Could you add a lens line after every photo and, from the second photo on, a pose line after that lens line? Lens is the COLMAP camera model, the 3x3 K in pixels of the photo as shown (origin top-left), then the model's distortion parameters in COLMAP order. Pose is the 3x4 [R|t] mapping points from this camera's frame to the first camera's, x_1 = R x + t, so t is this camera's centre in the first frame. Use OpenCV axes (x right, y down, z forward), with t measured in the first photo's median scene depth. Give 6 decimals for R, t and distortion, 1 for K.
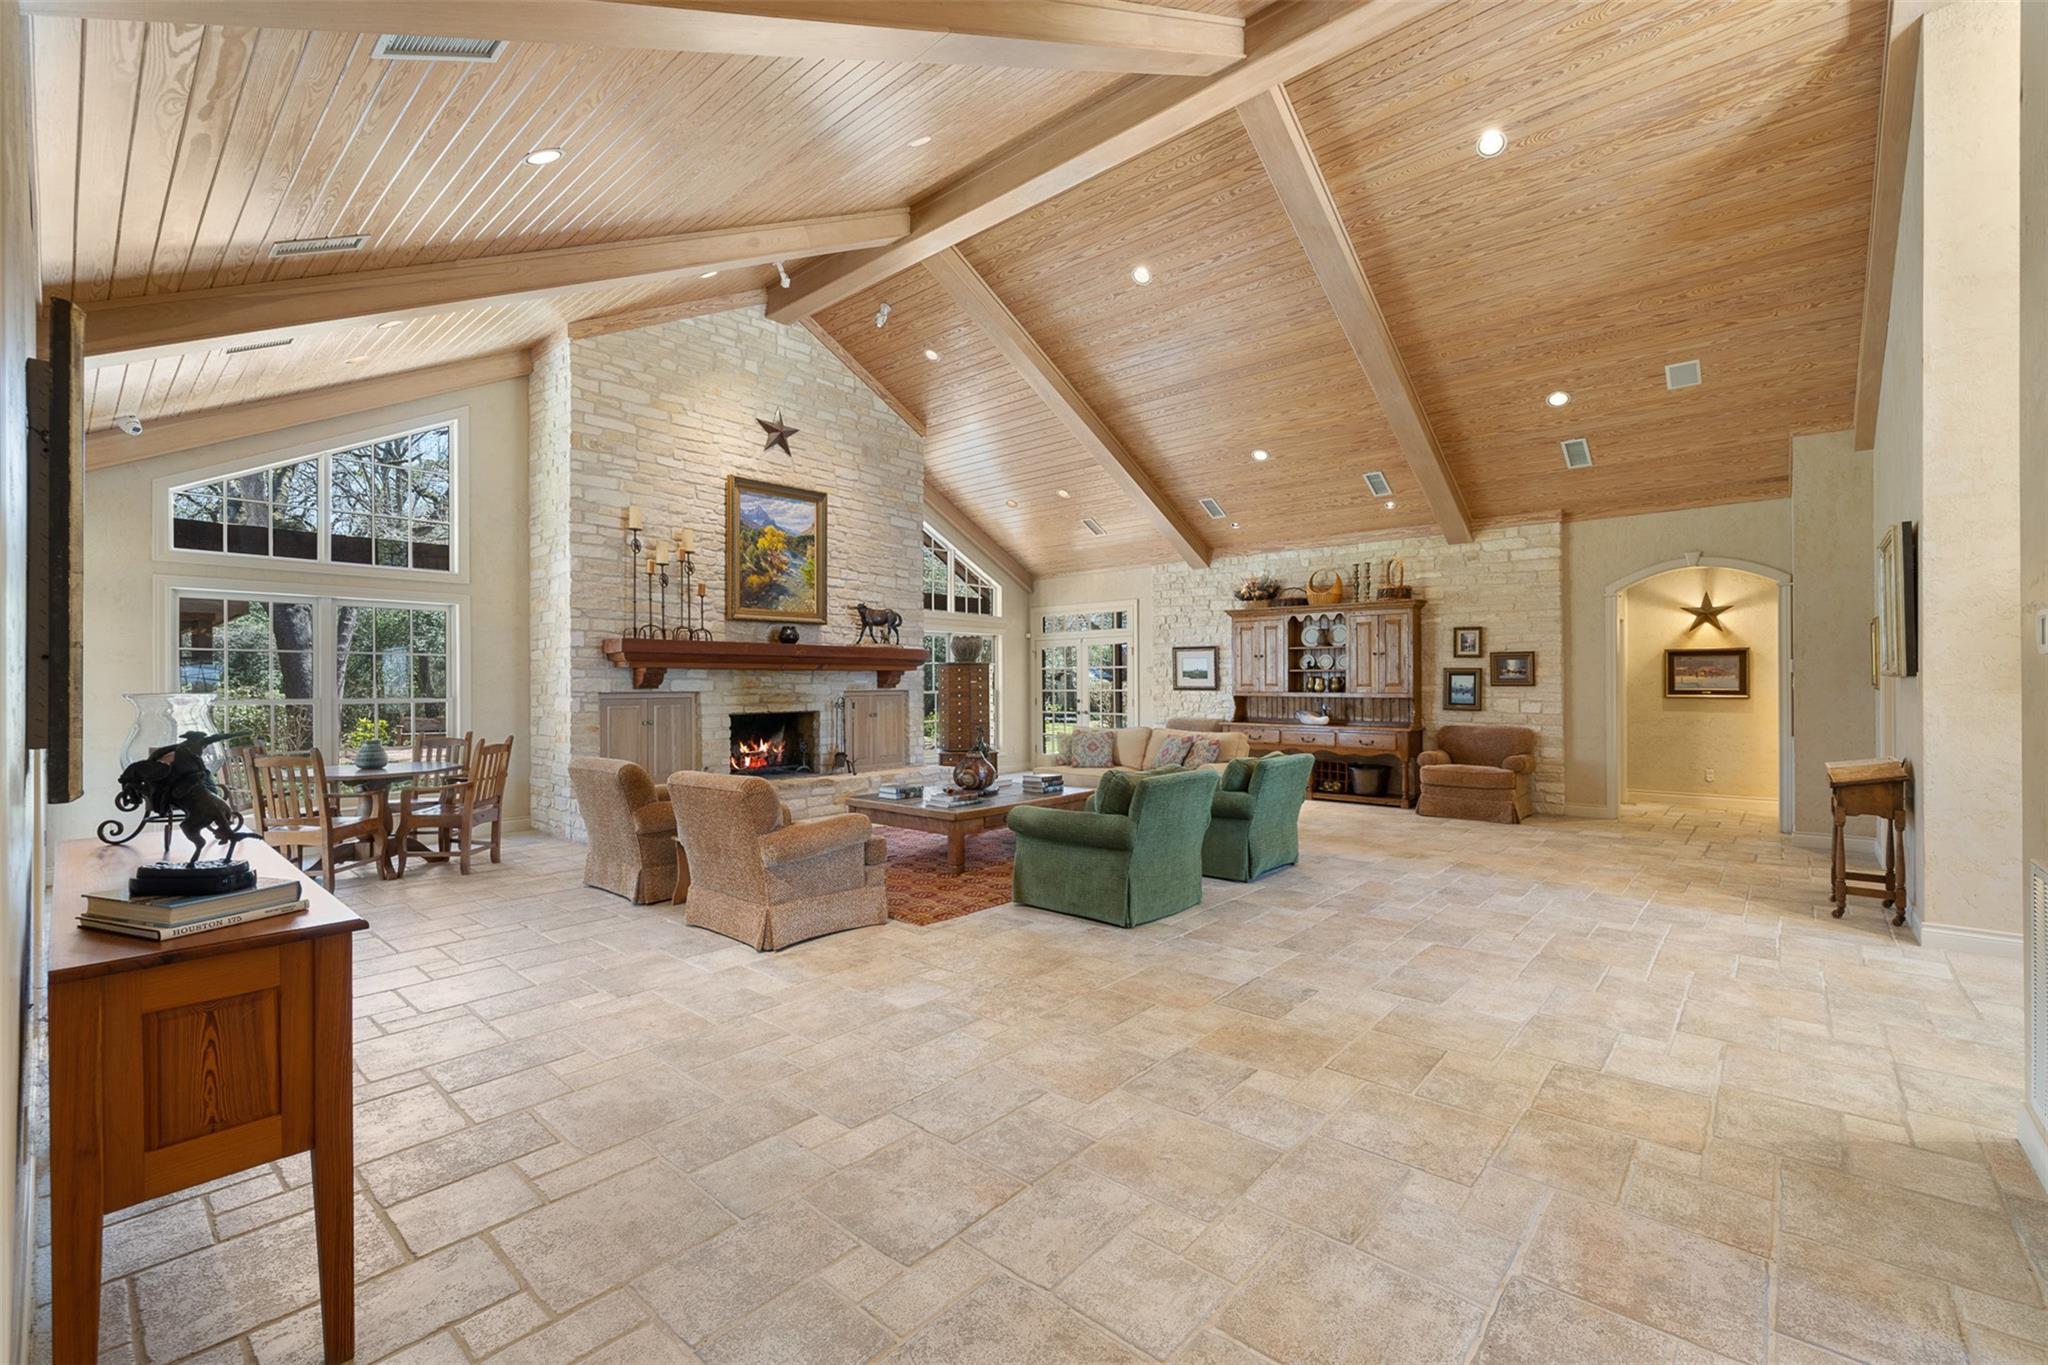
lens RADIAL K [[865.6, 0, 1026.4], [0, 865.6, 682.8], [0, 0, 1]] dist [0.000889, 0.000133]
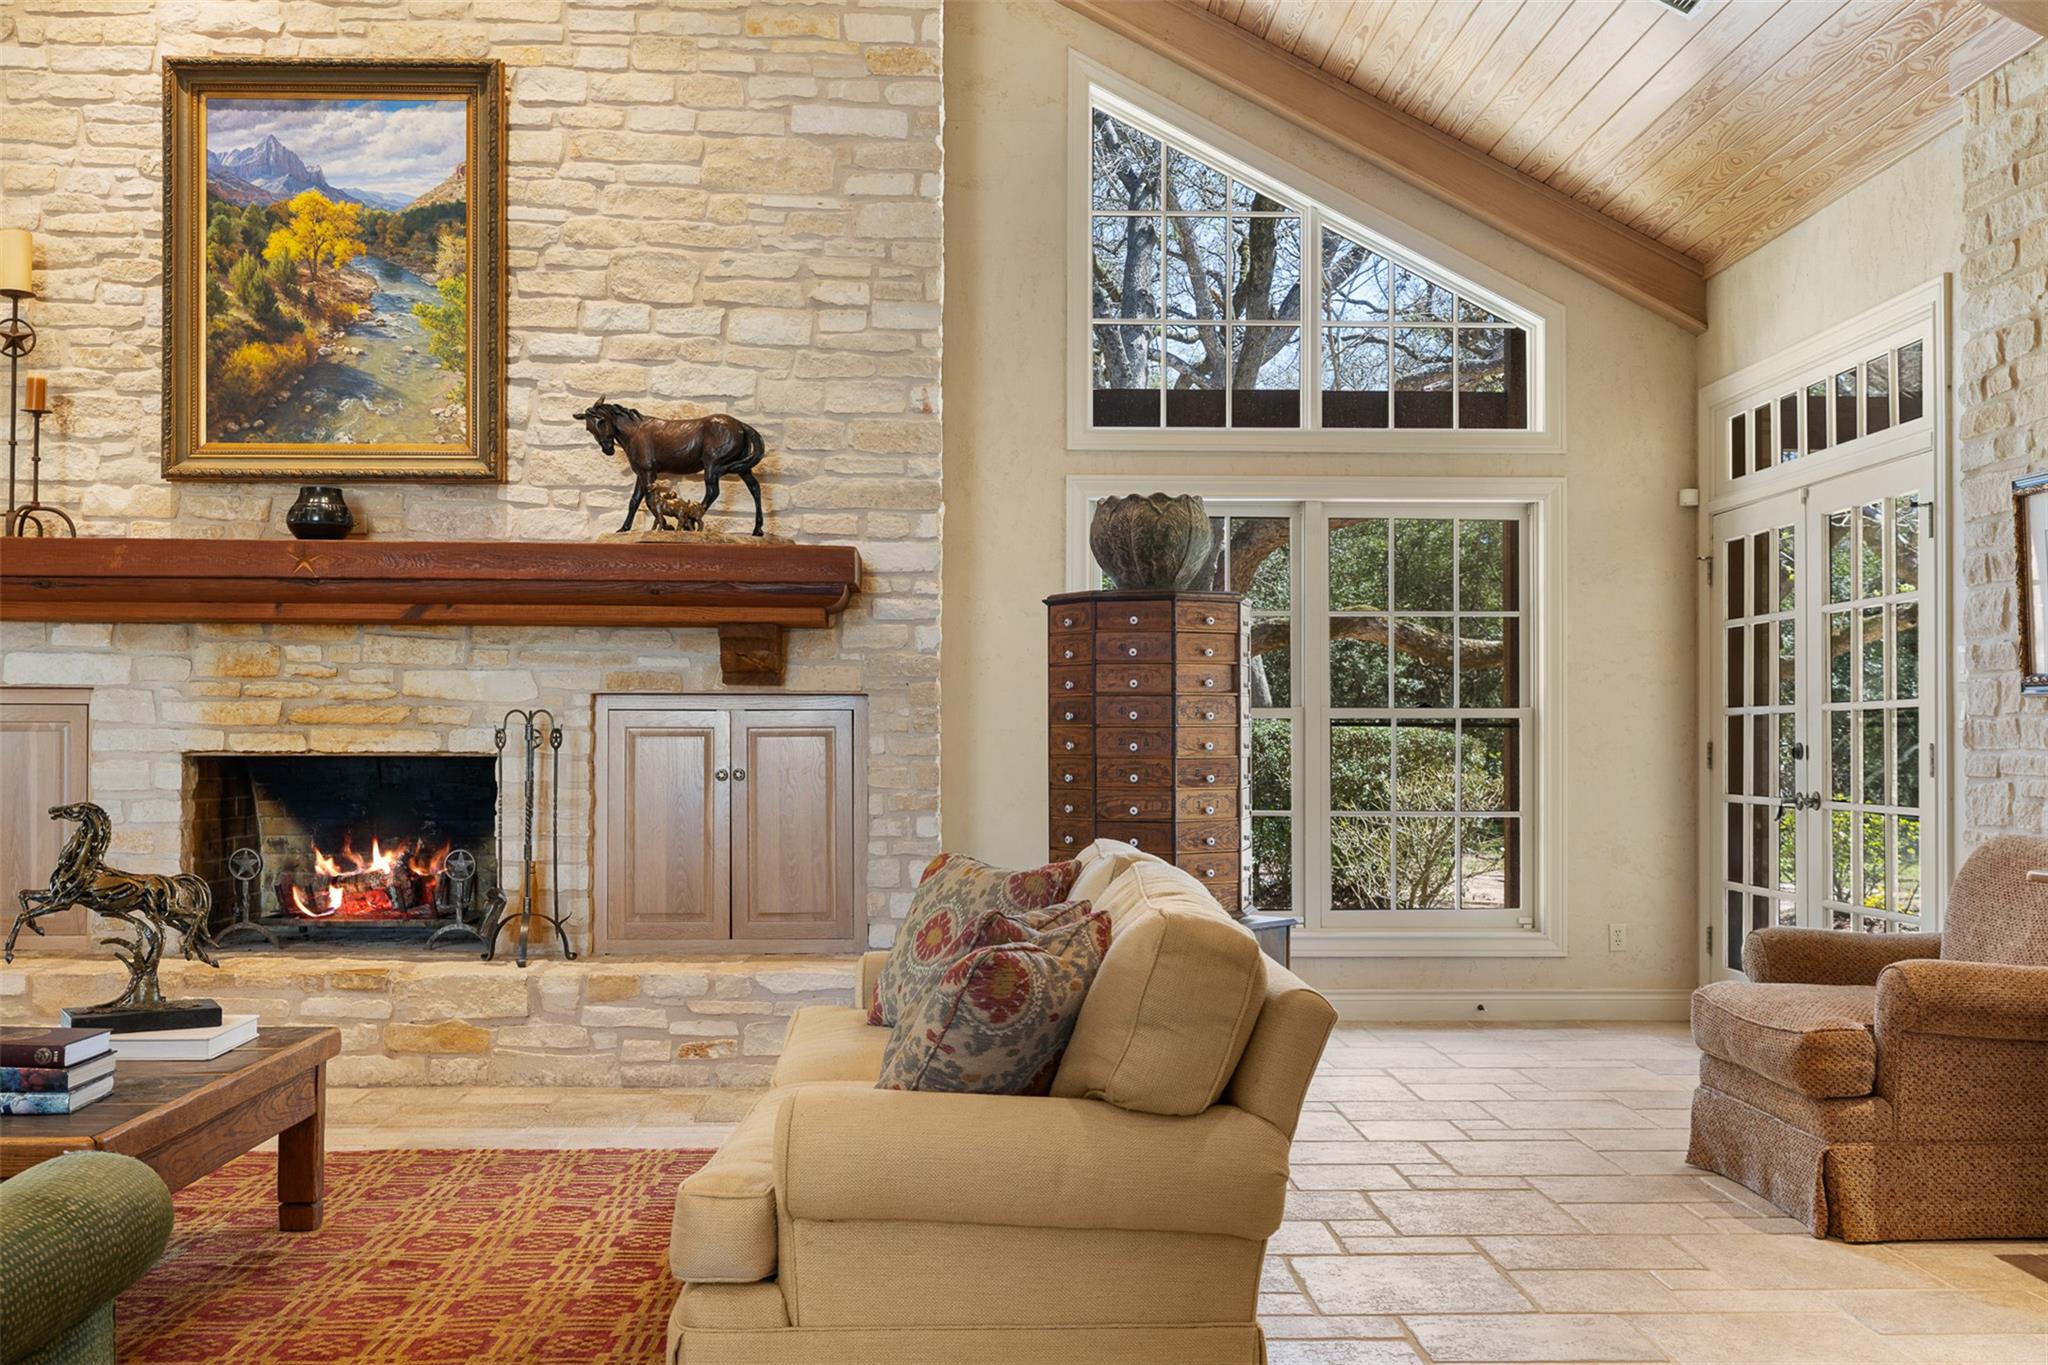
lens RADIAL K [[1962.0, 0, 1022.0], [0, 1962.0, 705.4], [0, 0, 1]] dist [0.006327, 0.000000]
pose [[0.680185, -0.004130, -0.733028, 0.431096], [-0.007494, 0.999893, -0.012587, 0.022958], [0.733002, 0.014055, 0.680082, 0.673607]]
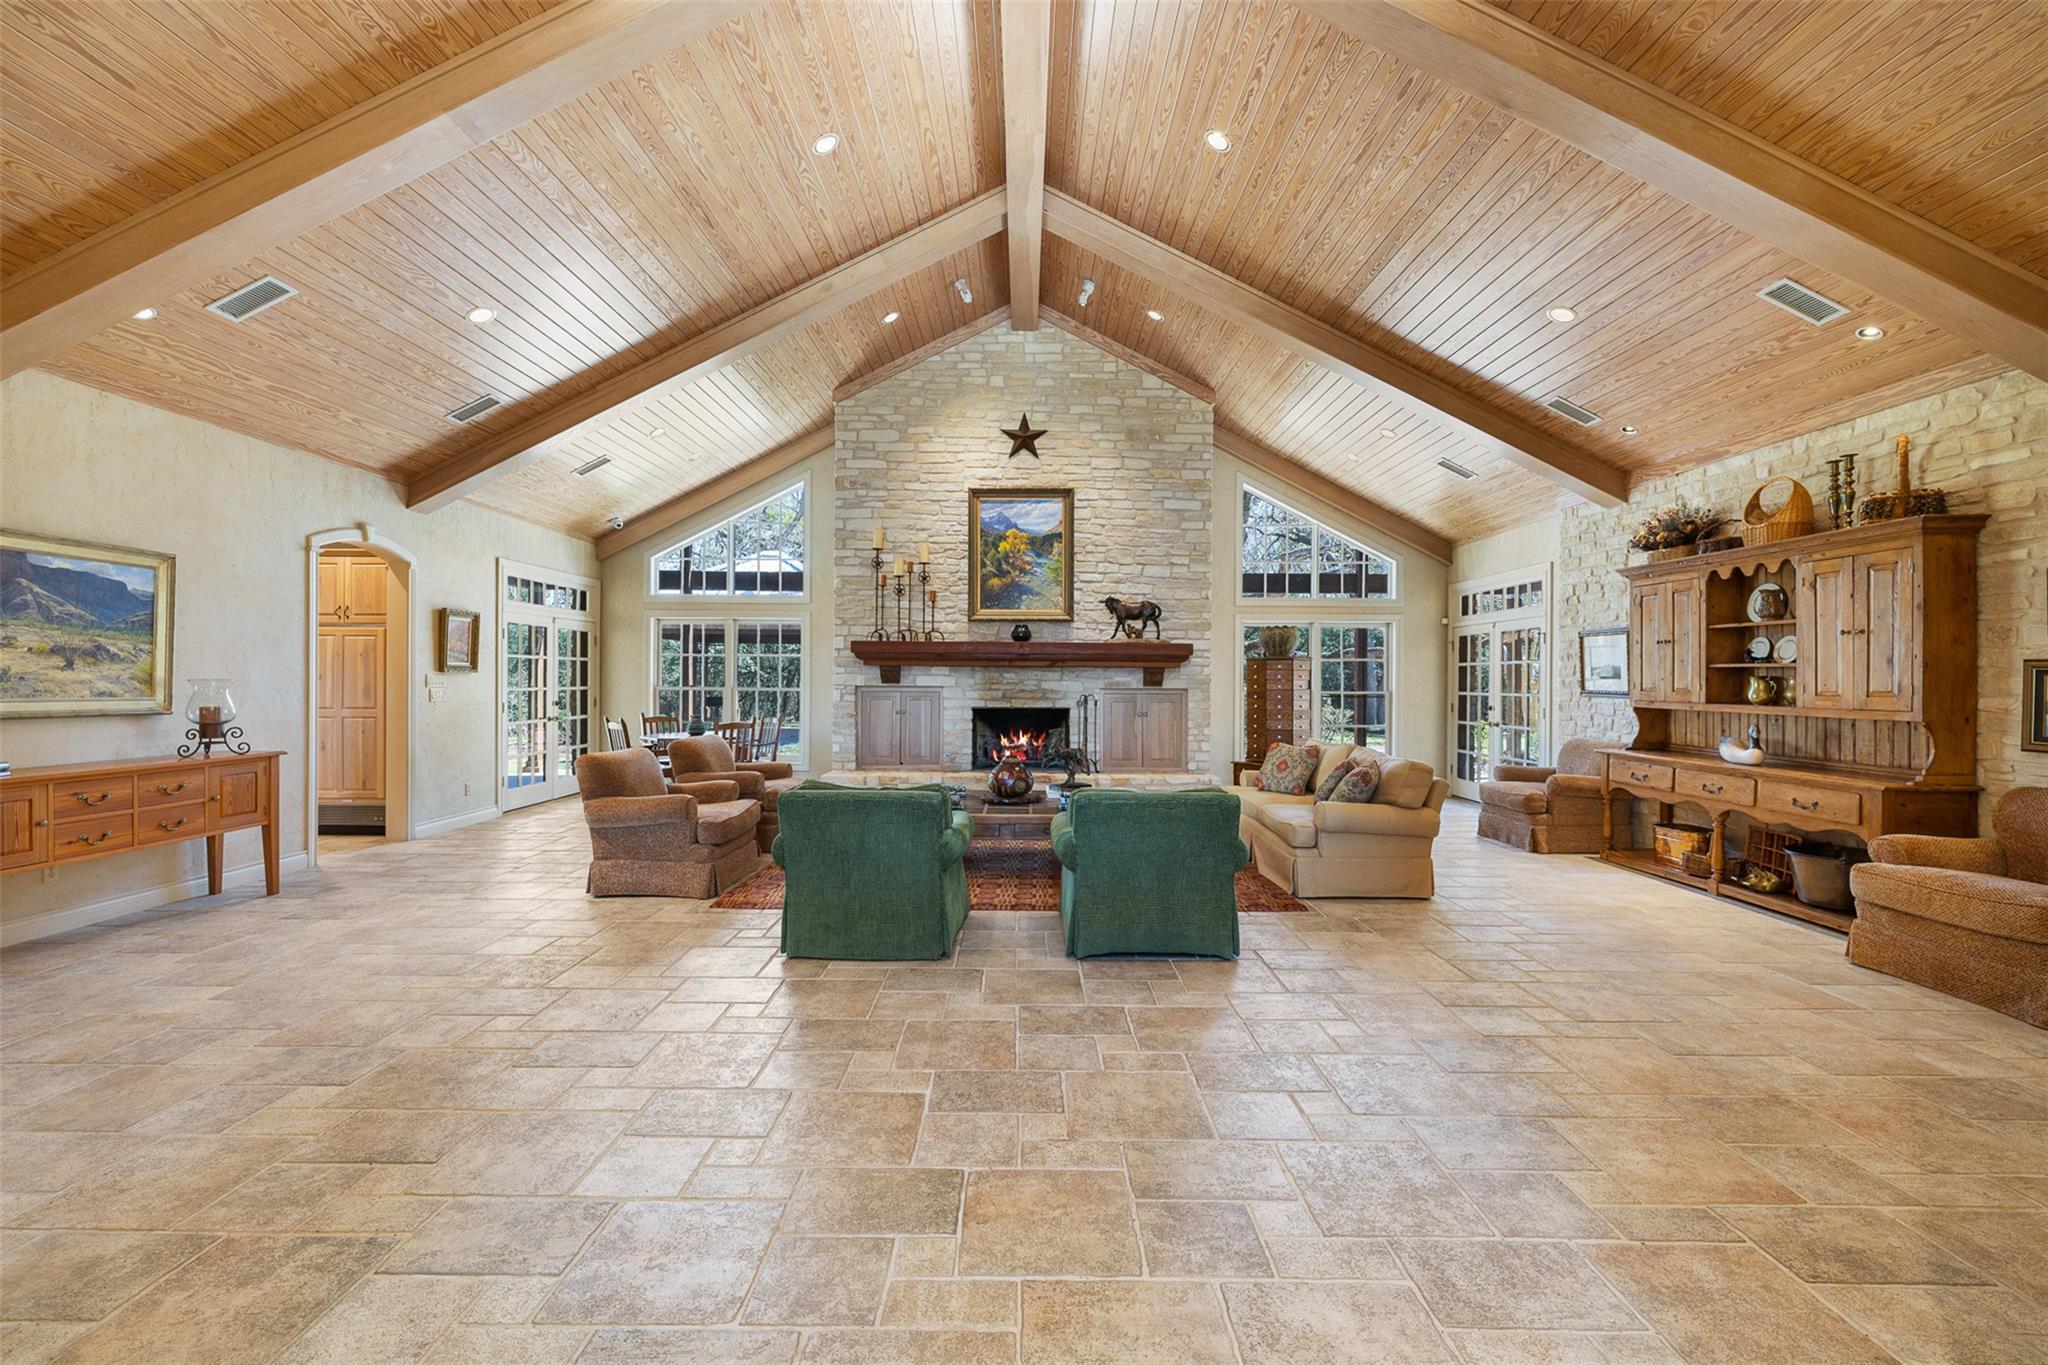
lens RADIAL K [[865.6, 0, 1010.2], [0, 865.6, 681.7], [0, 0, 1]] dist [0.000889, 0.000133]
pose [[0.655185, 0.010391, -0.755397, 0.481873], [-0.009402, 0.999940, 0.005600, -0.002857], [0.755410, 0.003433, 0.655243, 0.305791]]
